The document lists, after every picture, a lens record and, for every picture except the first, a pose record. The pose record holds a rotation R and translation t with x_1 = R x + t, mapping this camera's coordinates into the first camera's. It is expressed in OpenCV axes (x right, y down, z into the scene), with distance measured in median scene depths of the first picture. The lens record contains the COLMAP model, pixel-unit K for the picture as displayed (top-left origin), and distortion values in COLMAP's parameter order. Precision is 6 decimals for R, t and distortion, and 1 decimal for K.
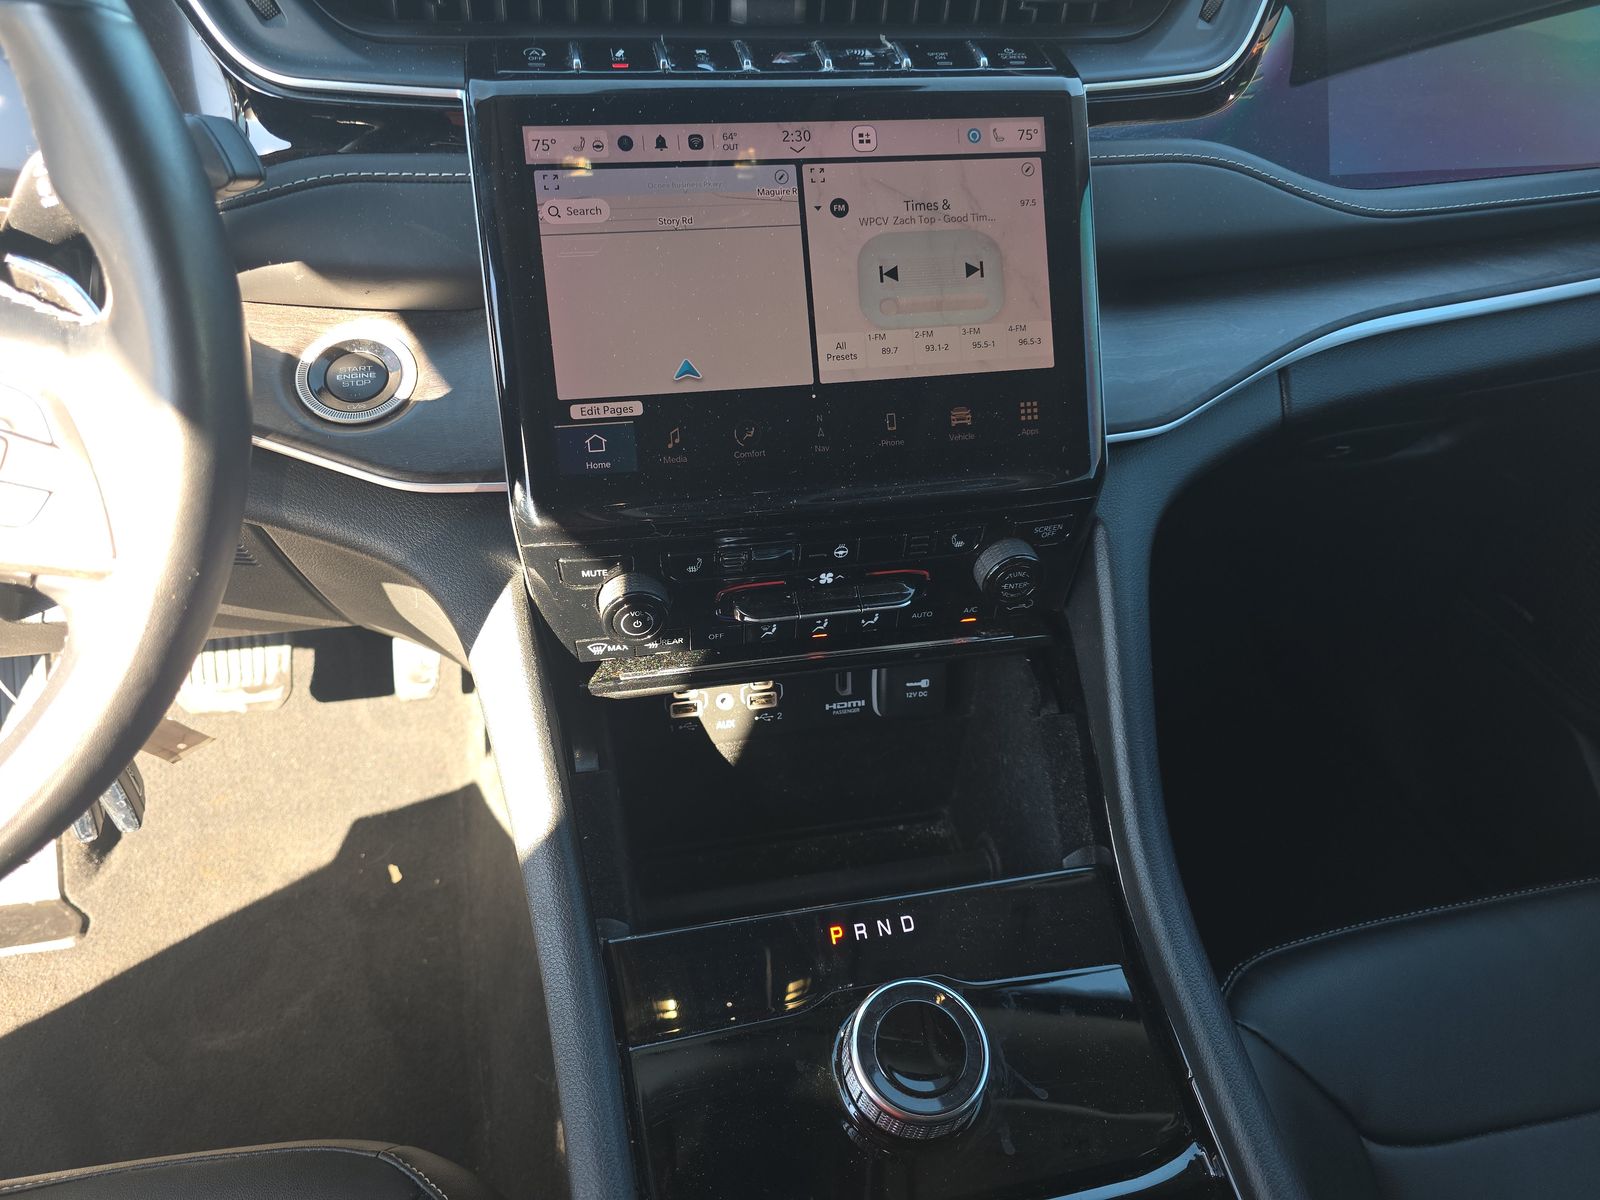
lens RADIAL K [[1061.5, 0, 800.0], [0, 1061.5, 600.0], [0, 0, 1]] dist [0.063160, -0.001945]
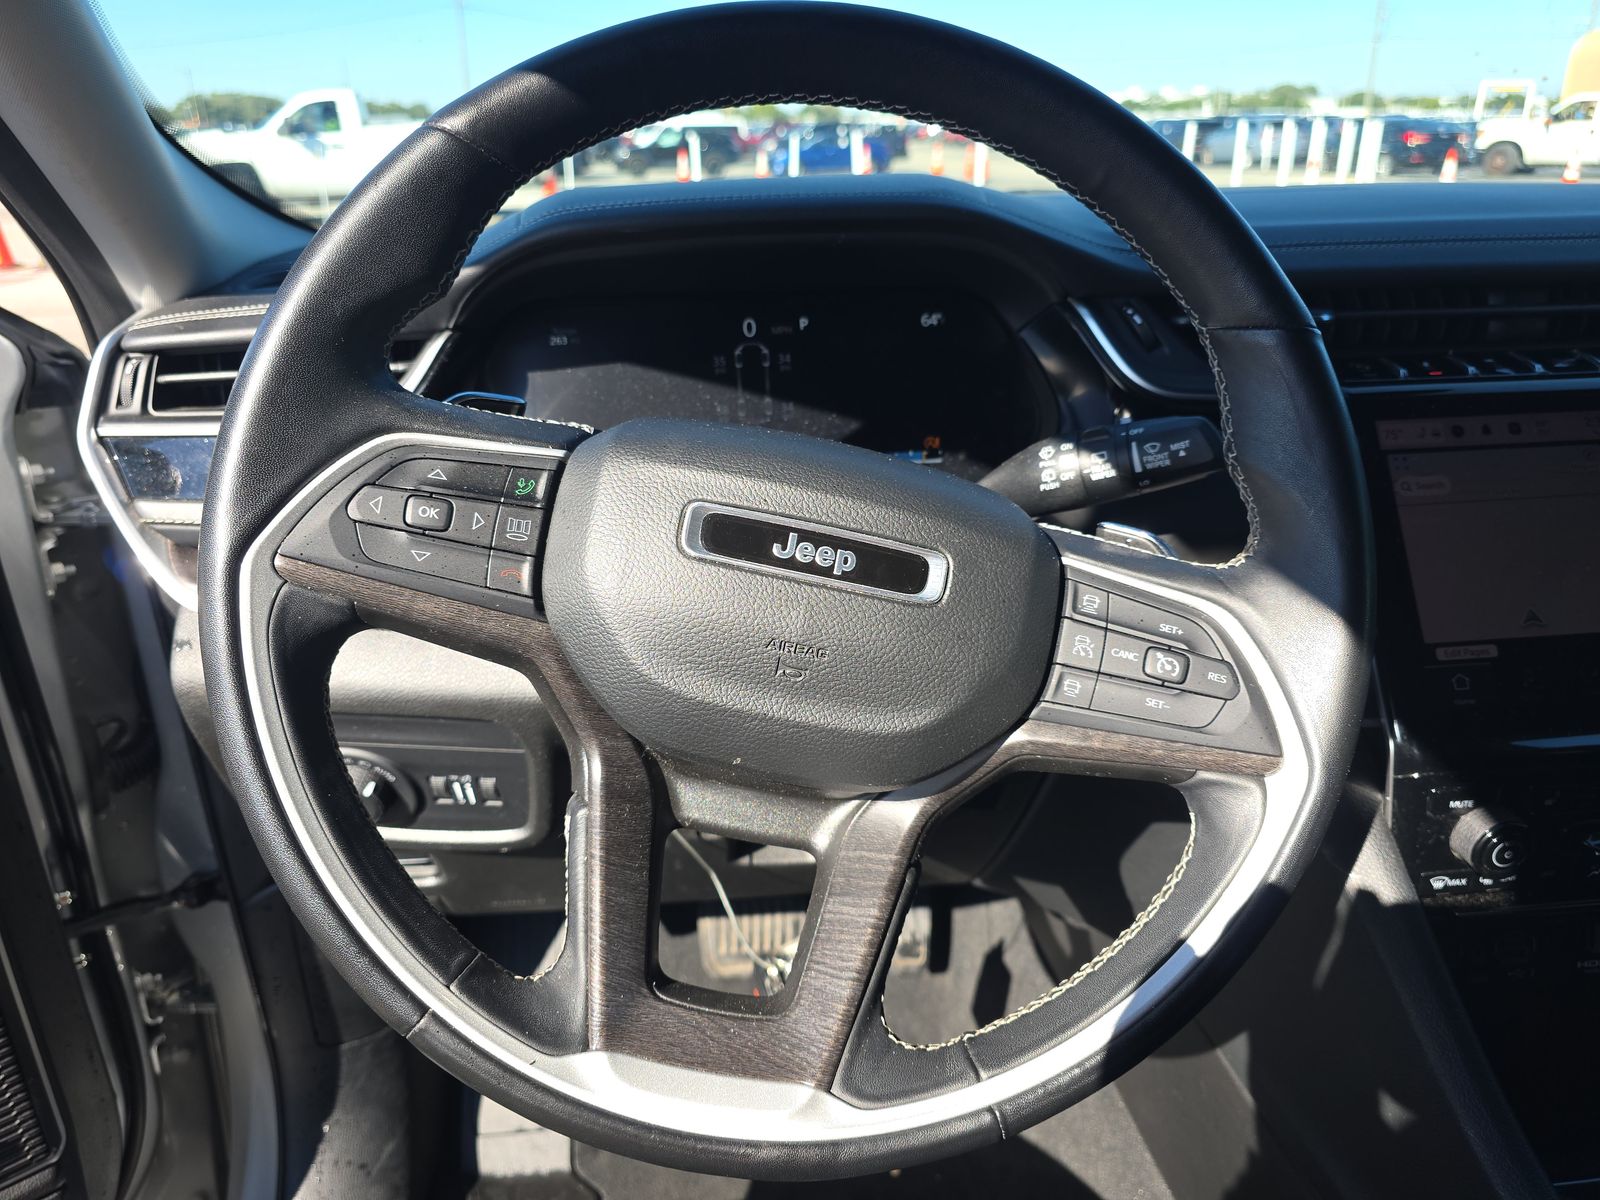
lens RADIAL K [[1128.1, 0, 800.0], [0, 1128.1, 600.0], [0, 0, 1]] dist [-0.002747, 0.000891]
pose [[0.992660, -0.009659, -0.120549, -0.717951], [-0.023955, 0.961350, -0.274286, 0.103903], [0.118539, 0.275161, 0.954062, -0.201402]]
